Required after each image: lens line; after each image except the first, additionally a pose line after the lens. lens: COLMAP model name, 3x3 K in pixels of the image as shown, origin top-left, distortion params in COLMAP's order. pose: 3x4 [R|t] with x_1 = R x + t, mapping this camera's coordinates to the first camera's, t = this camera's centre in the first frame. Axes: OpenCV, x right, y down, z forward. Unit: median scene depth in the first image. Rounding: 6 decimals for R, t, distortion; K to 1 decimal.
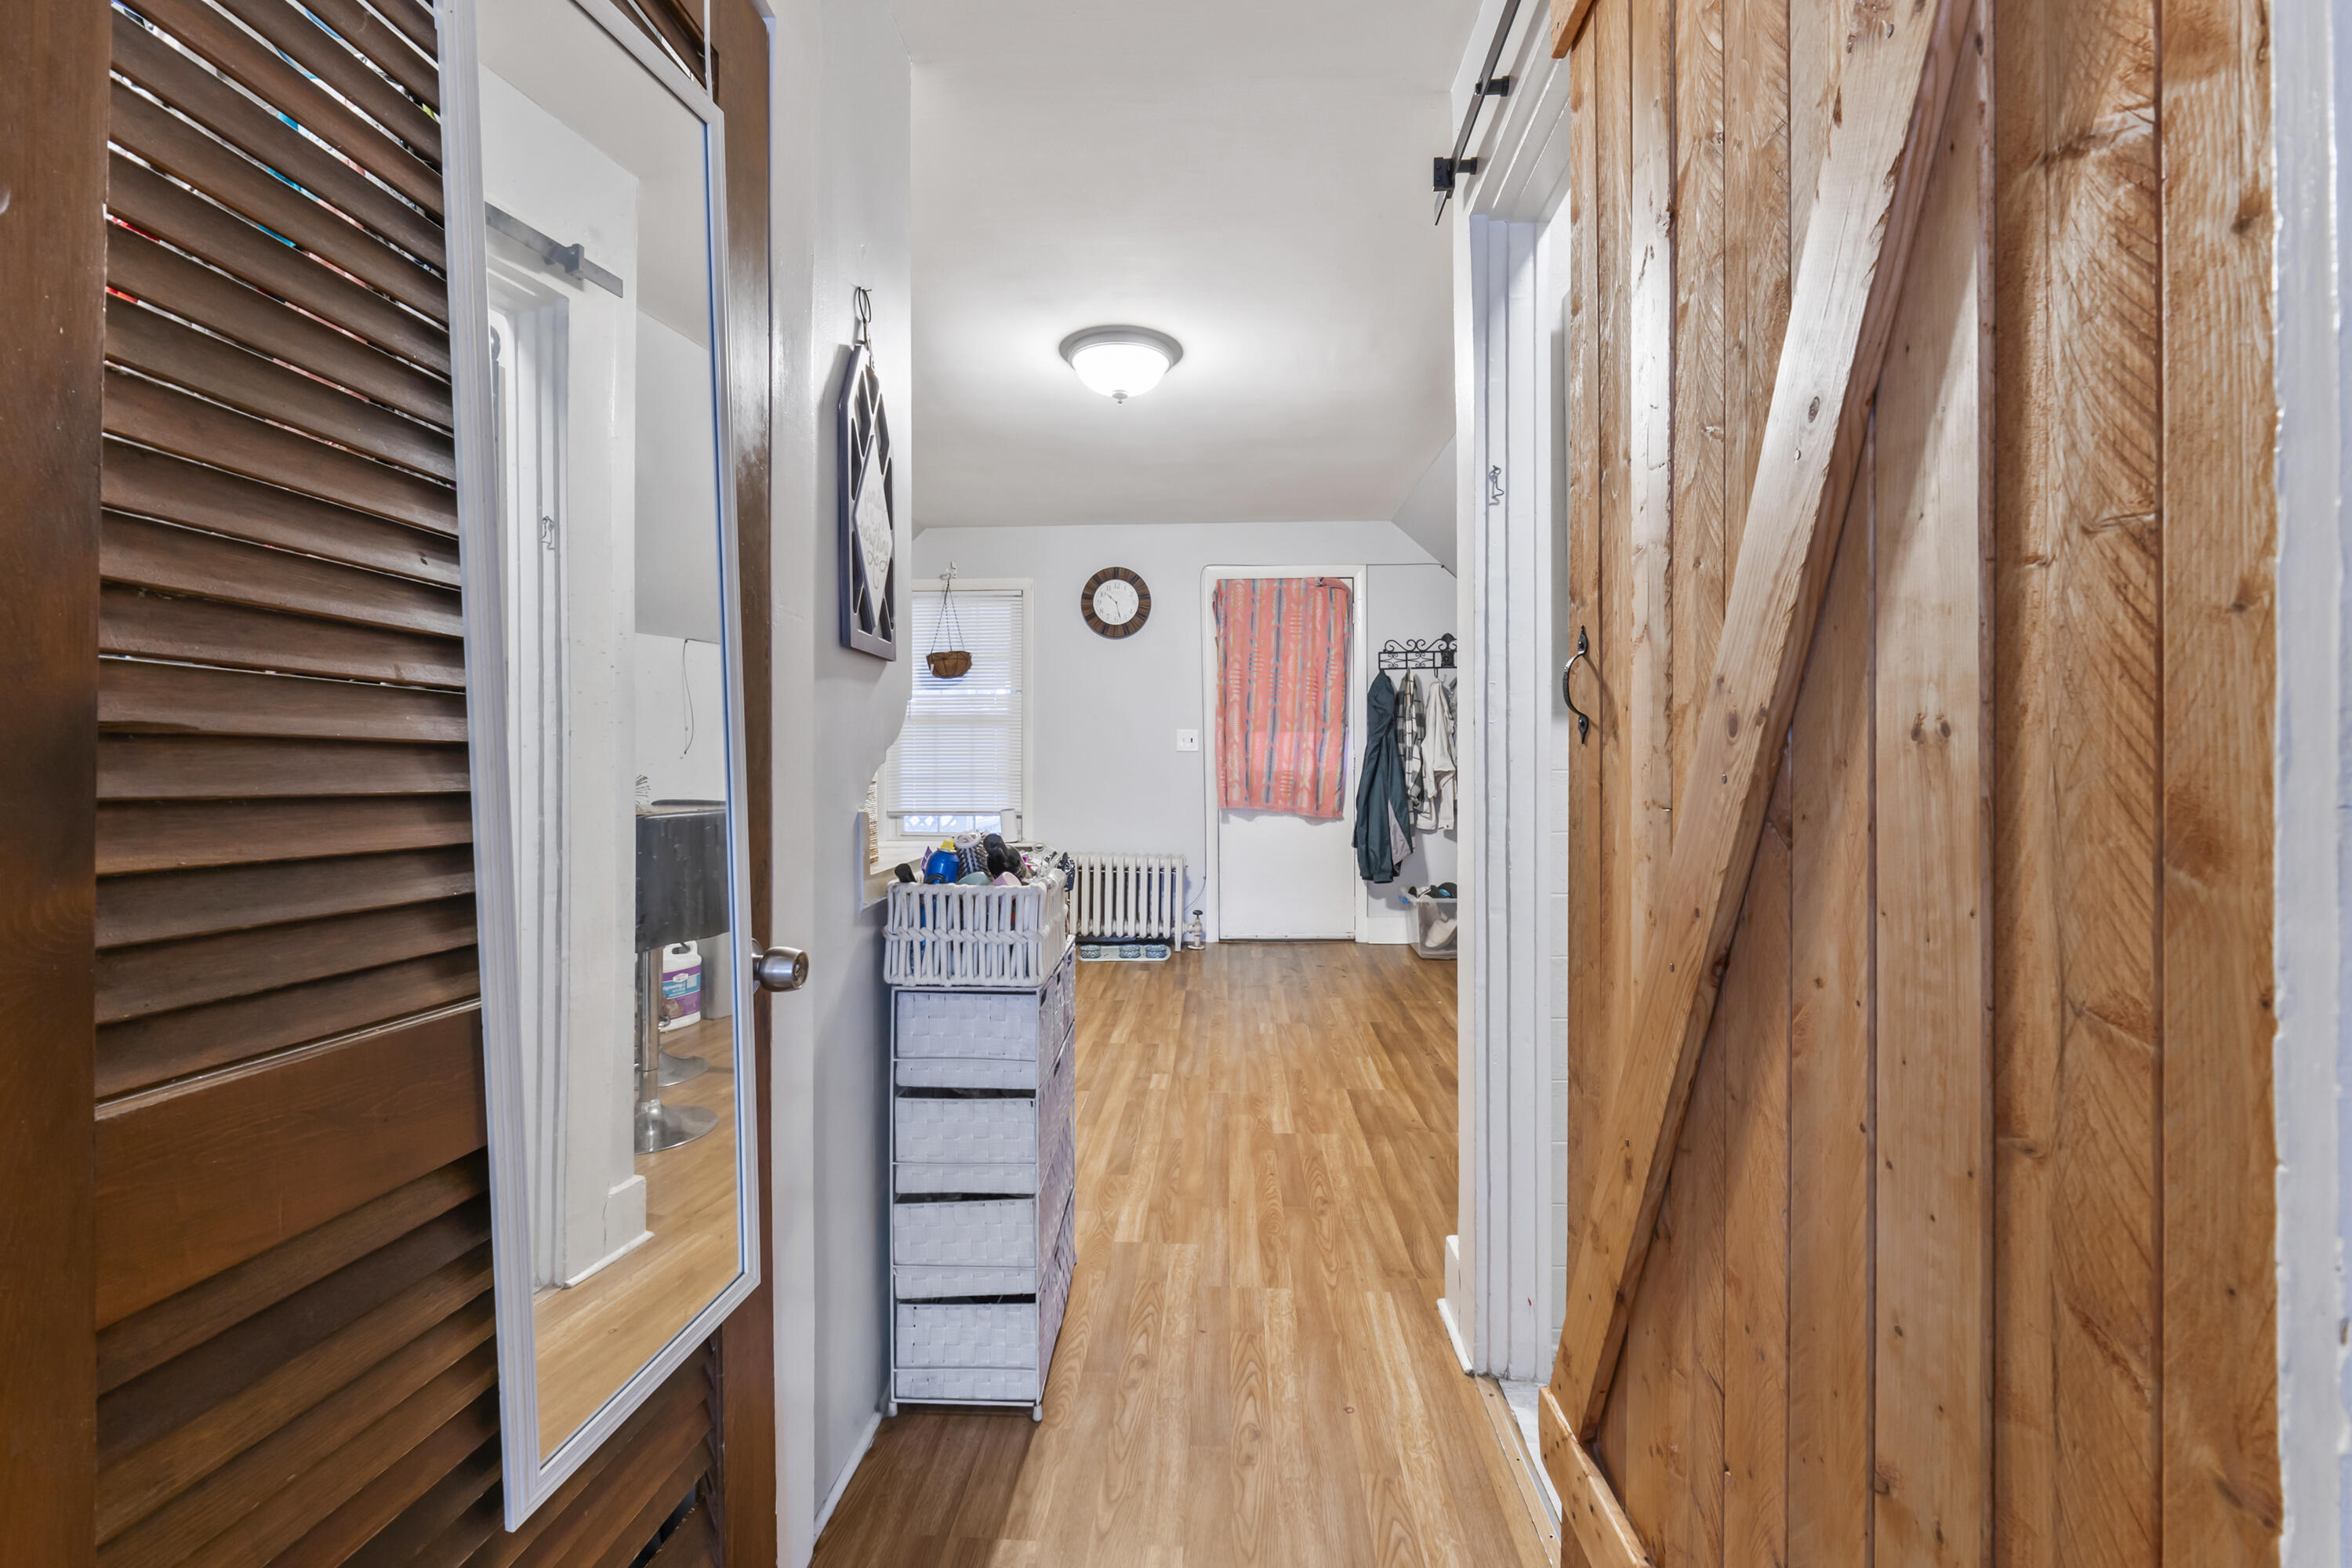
lens RADIAL K [[998.8, 0, 1177.8], [0, 998.8, 760.0], [0, 0, 1]] dist [-0.000839, 0.000030]
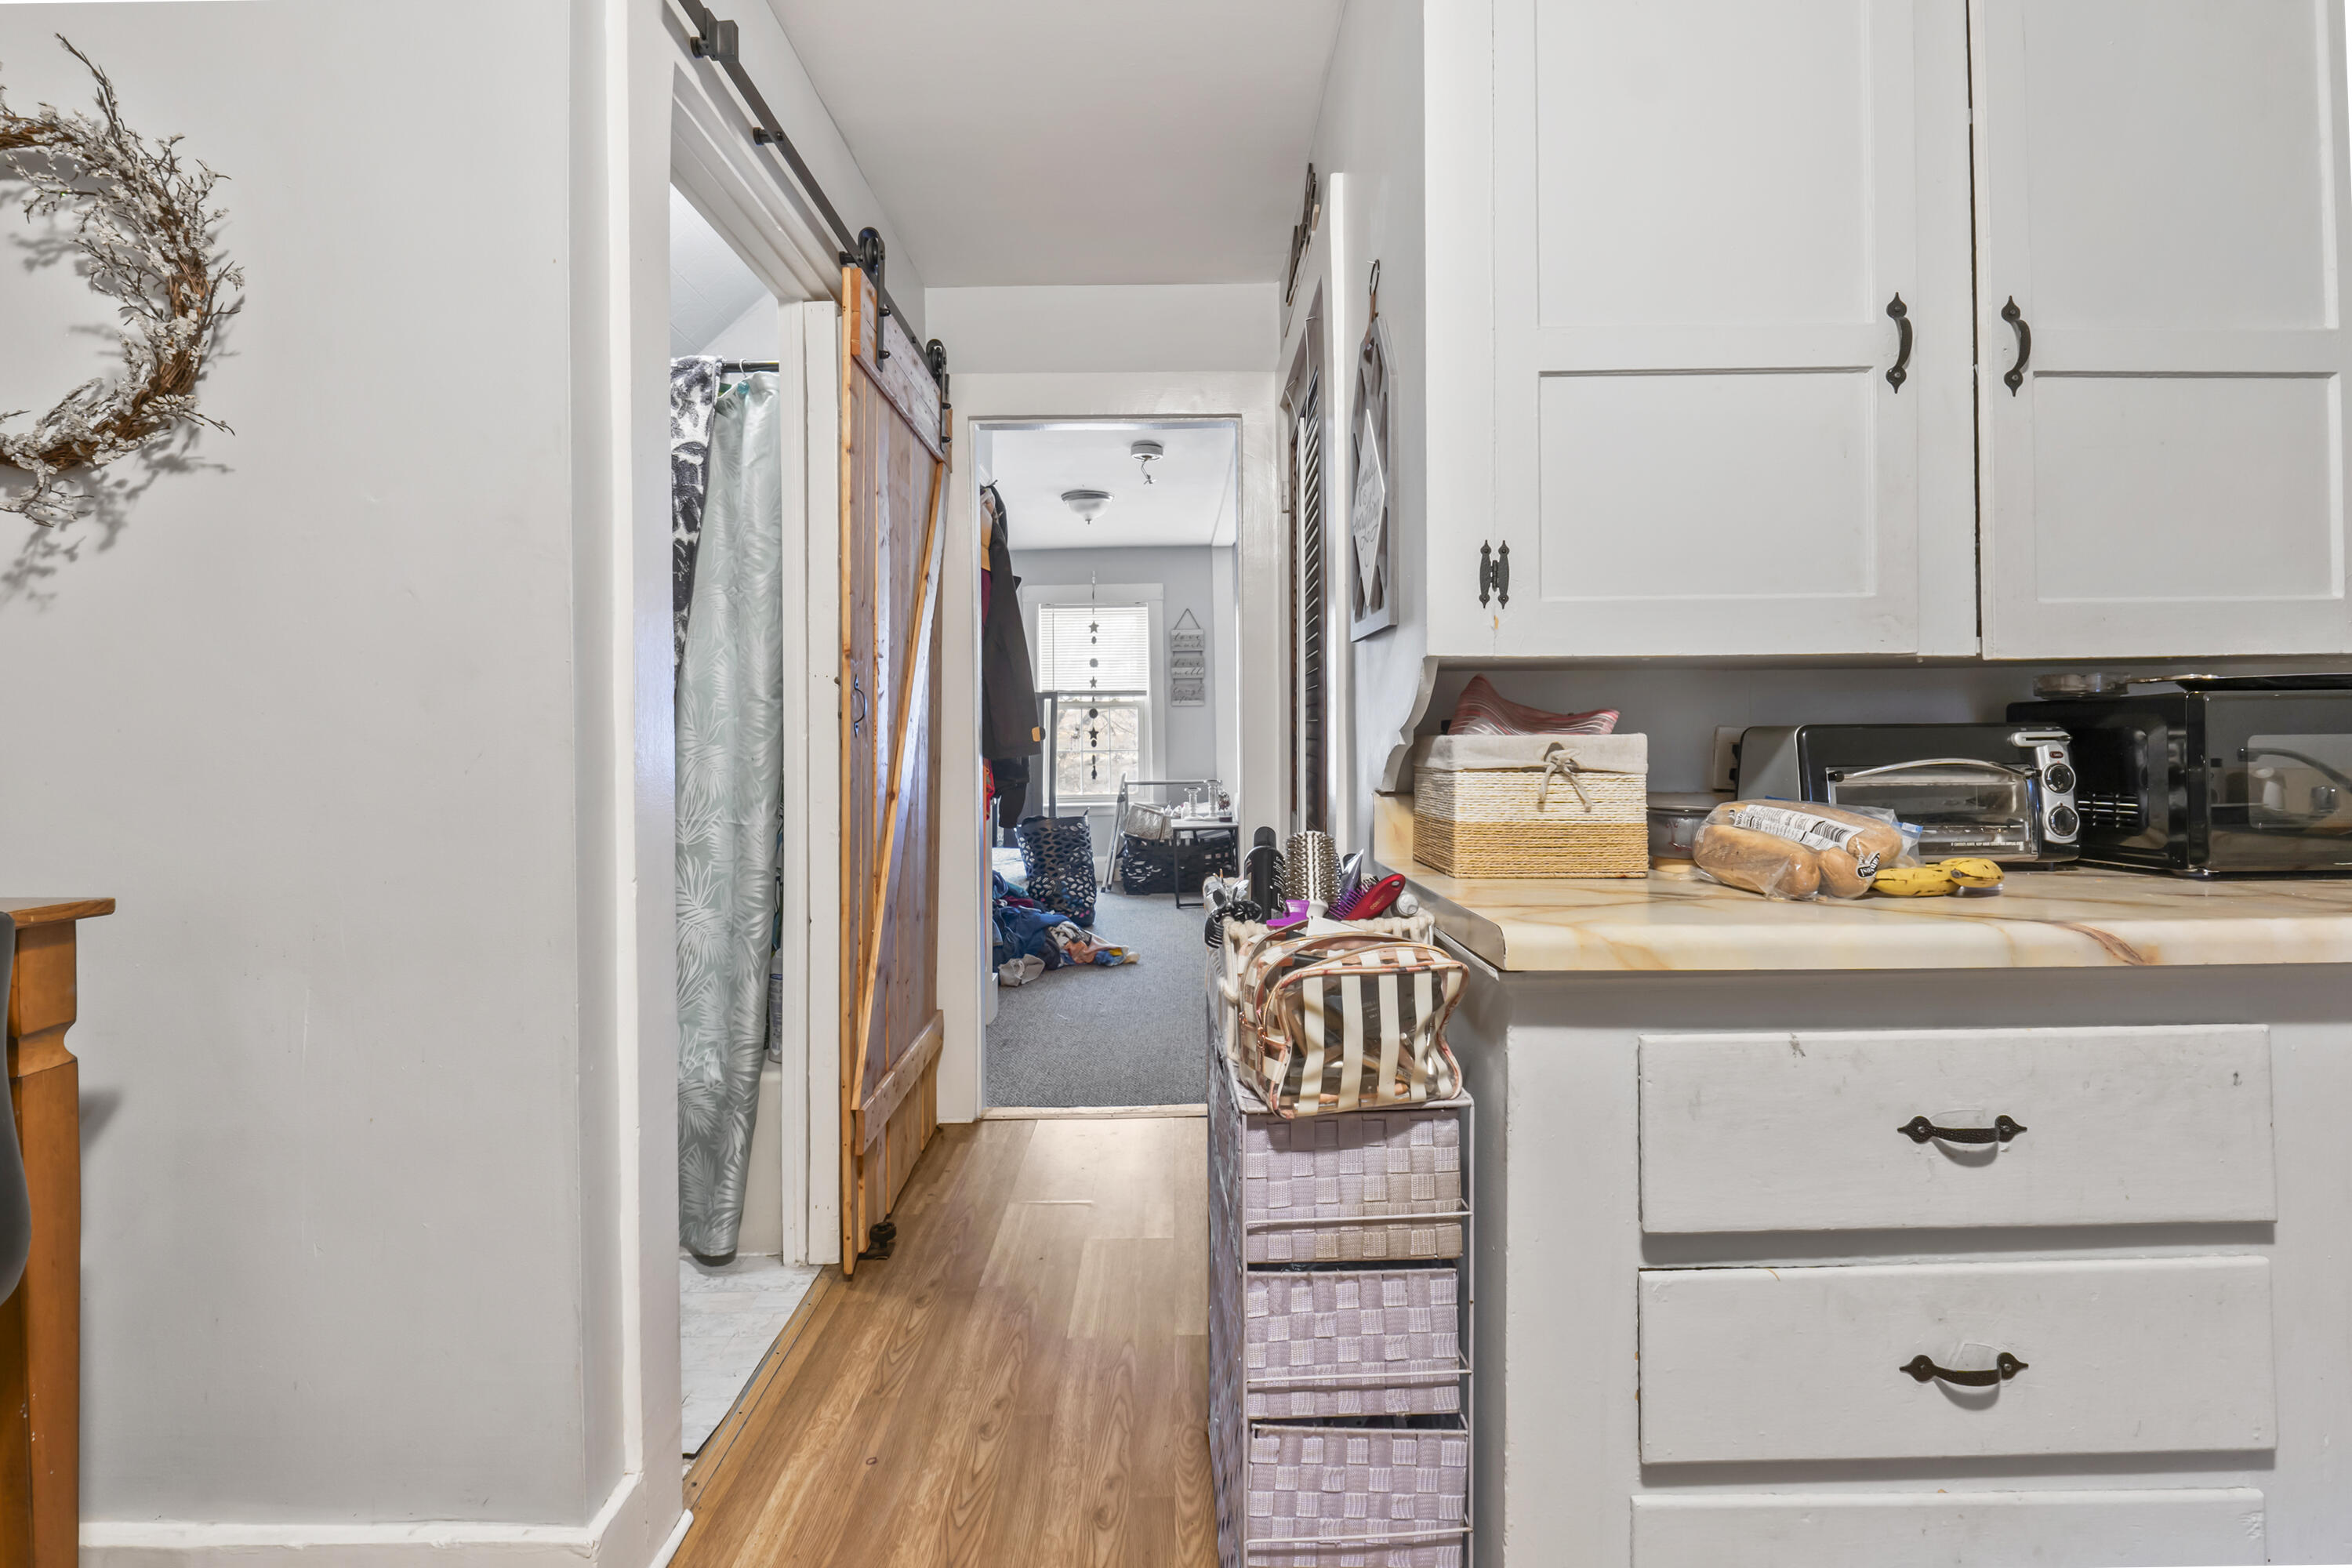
lens RADIAL K [[997.2, 0, 1163.4], [0, 997.2, 745.0], [0, 0, 1]] dist [-0.006628, 0.000141]
pose [[-0.998712, 0.008347, -0.050052, -0.016229], [0.008610, 0.999950, -0.005050, -0.000015], [0.050007, -0.005475, -0.998734, 0.570438]]
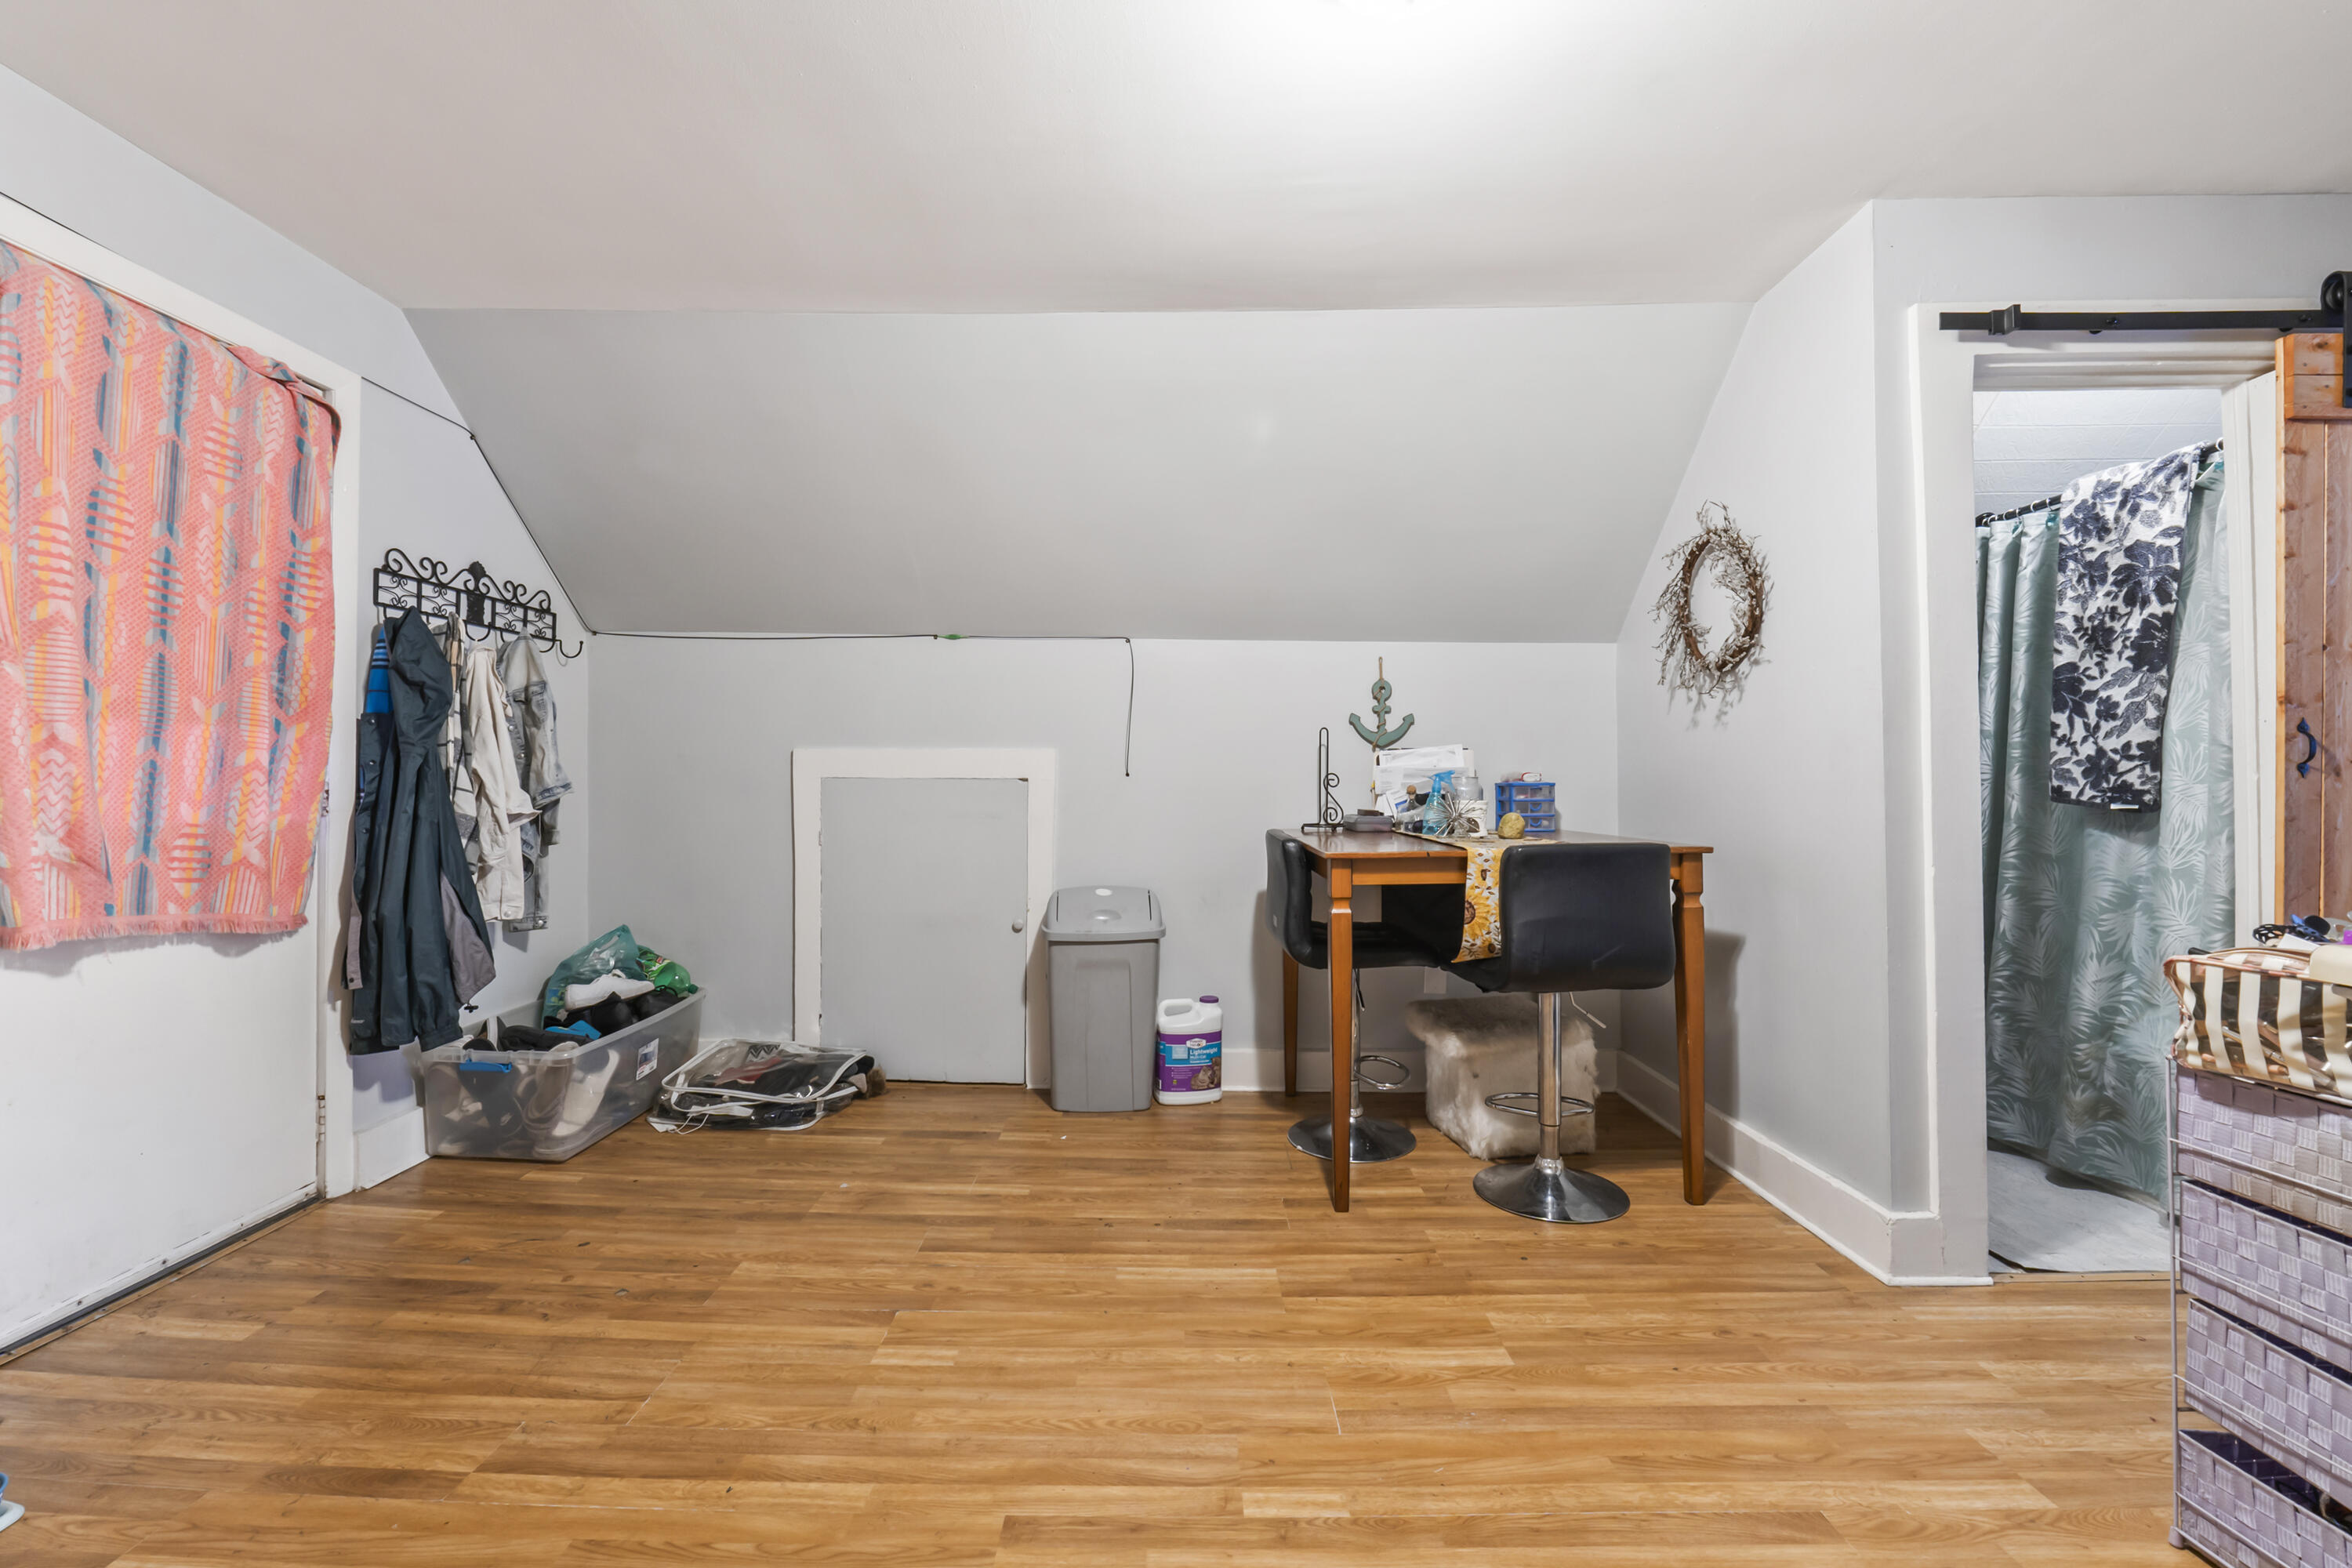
lens RADIAL K [[990.6, 0, 1163.1], [0, 990.6, 774.8], [0, 0, 1]] dist [-0.010075, 0.000245]
pose [[-0.035846, 0.014290, 0.999255, -0.284761], [0.001684, 0.999897, -0.014238, -0.002177], [-0.999356, 0.001172, -0.035866, 0.653034]]
